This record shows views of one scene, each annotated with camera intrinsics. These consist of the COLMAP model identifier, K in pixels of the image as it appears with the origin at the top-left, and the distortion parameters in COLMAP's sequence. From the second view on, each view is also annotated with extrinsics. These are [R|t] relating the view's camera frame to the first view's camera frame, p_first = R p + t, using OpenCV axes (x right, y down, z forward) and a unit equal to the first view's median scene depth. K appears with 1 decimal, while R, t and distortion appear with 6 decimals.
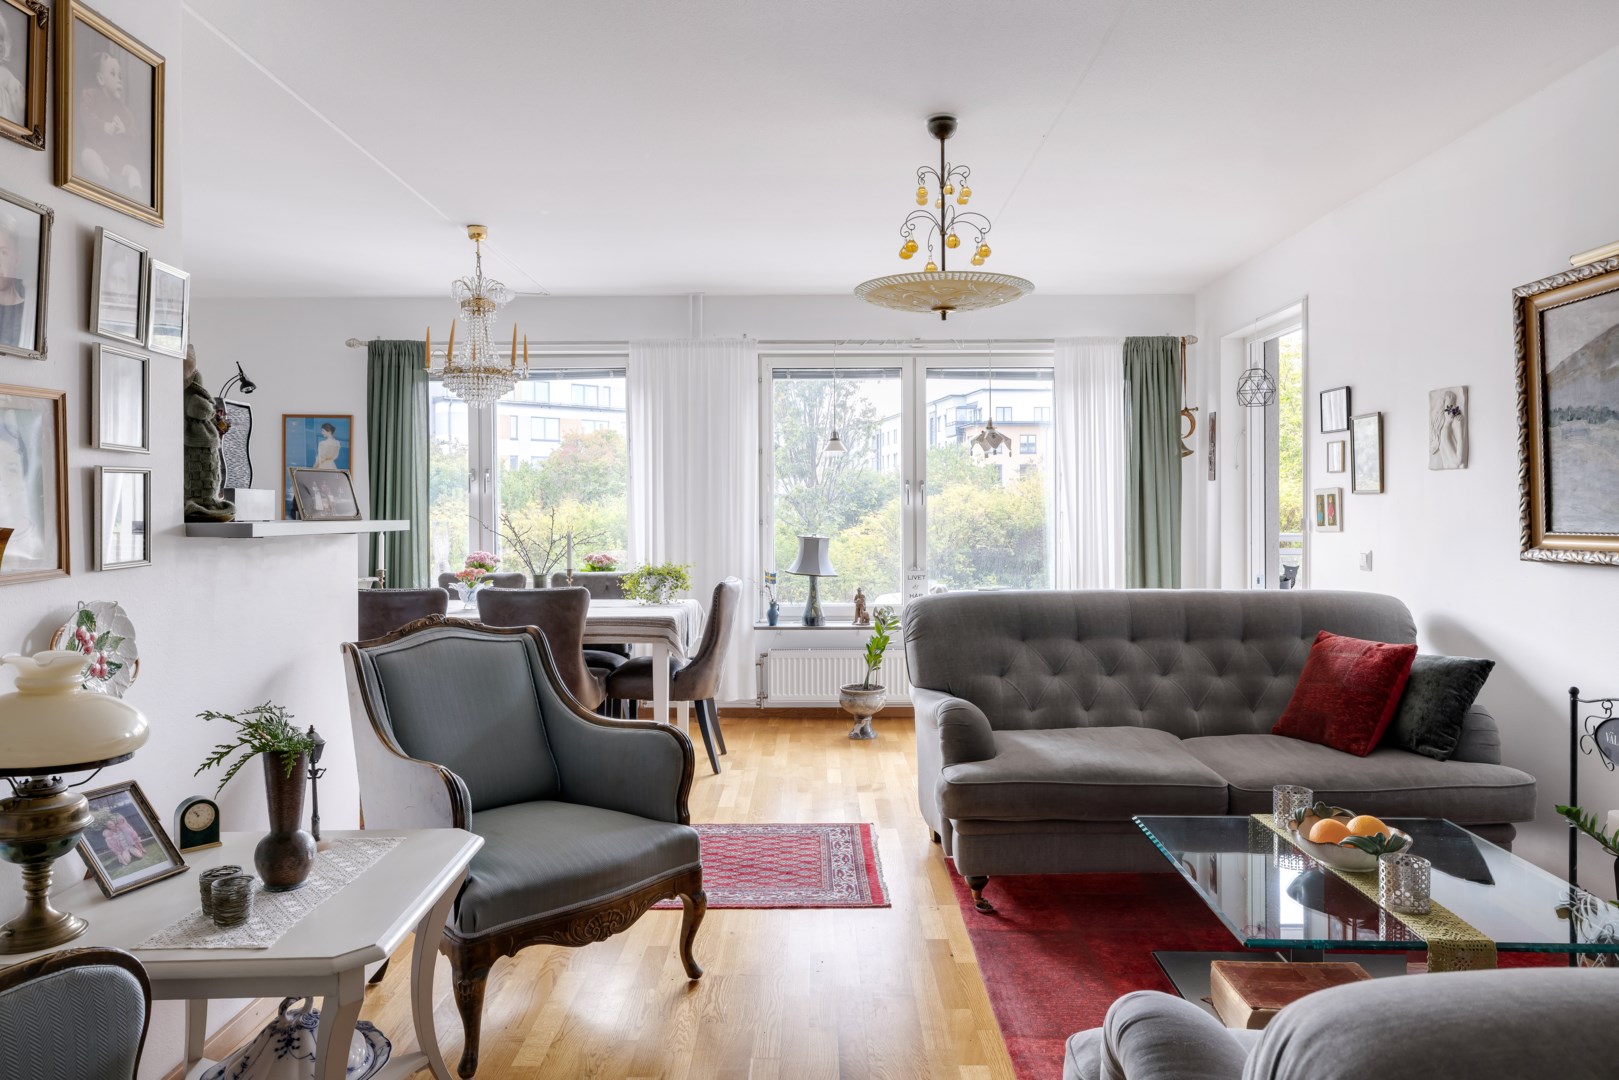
lens RADIAL K [[1006.2, 0, 812.9], [0, 1006.2, 512.7], [0, 0, 1]] dist [-0.000356, 0.000009]
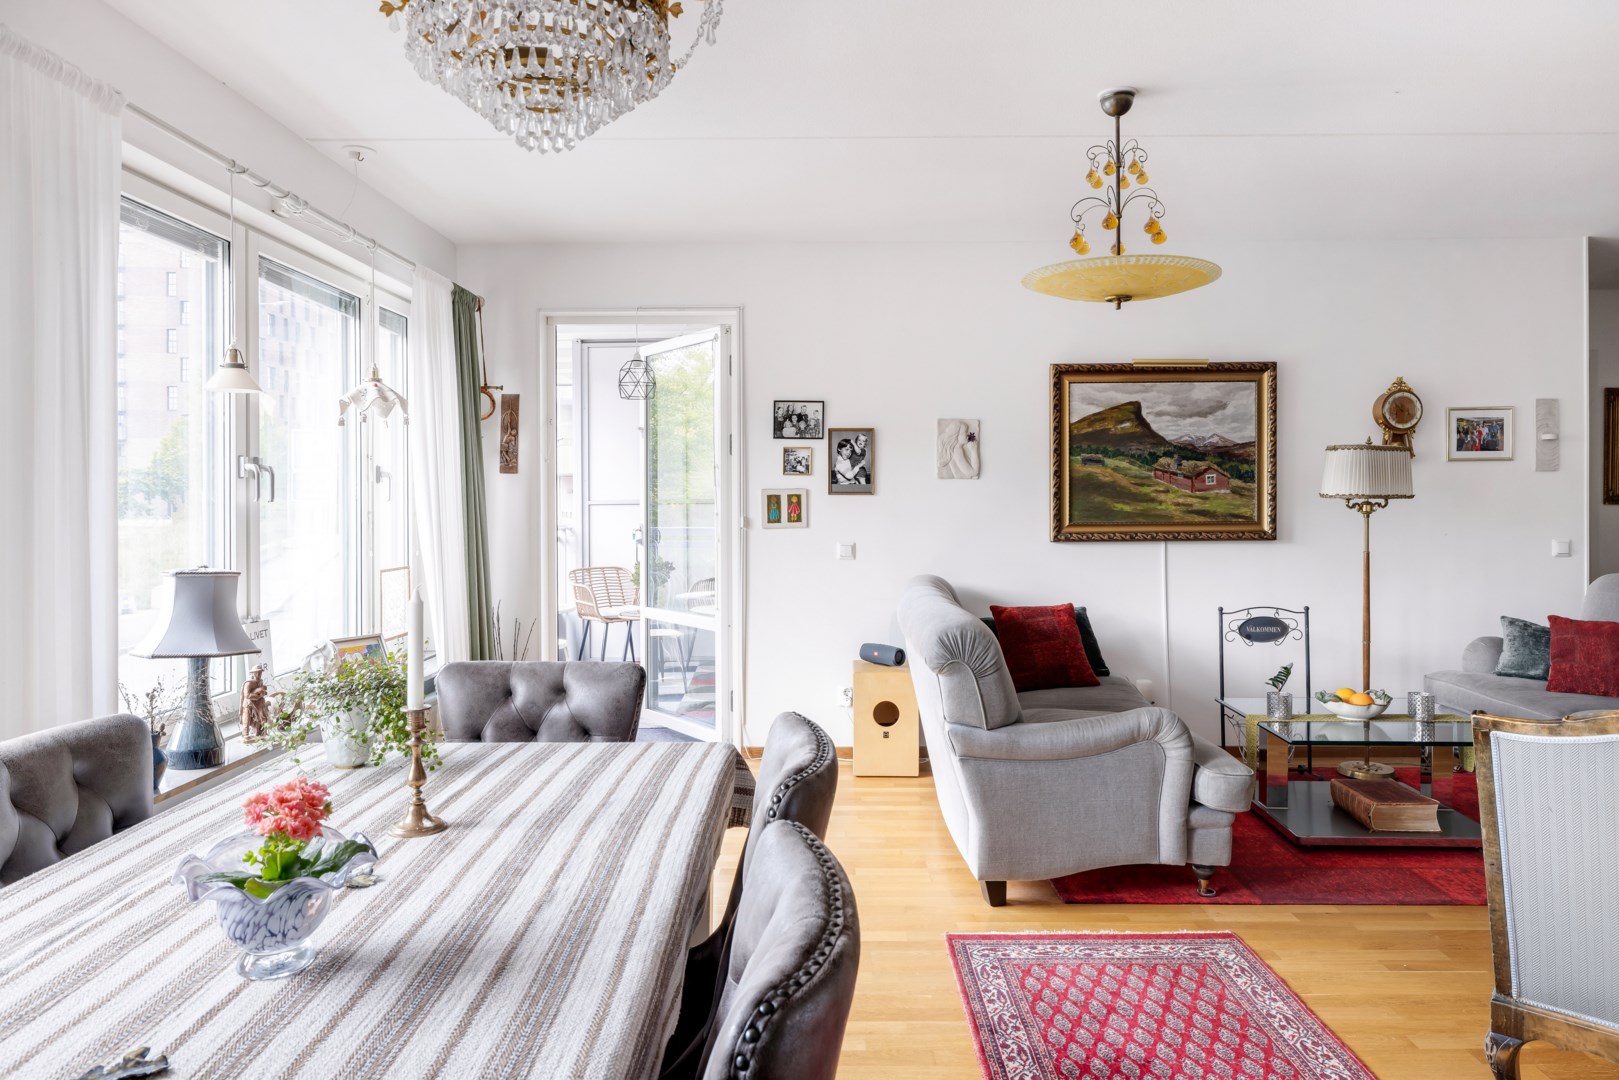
lens RADIAL K [[1006.2, 0, 812.9], [0, 1006.2, 512.7], [0, 0, 1]] dist [-0.000356, 0.000009]
pose [[0.023598, -0.002290, 0.999719, -0.643713], [0.001064, 0.999997, 0.002265, -0.000340], [-0.999721, 0.001010, 0.023600, 1.020208]]
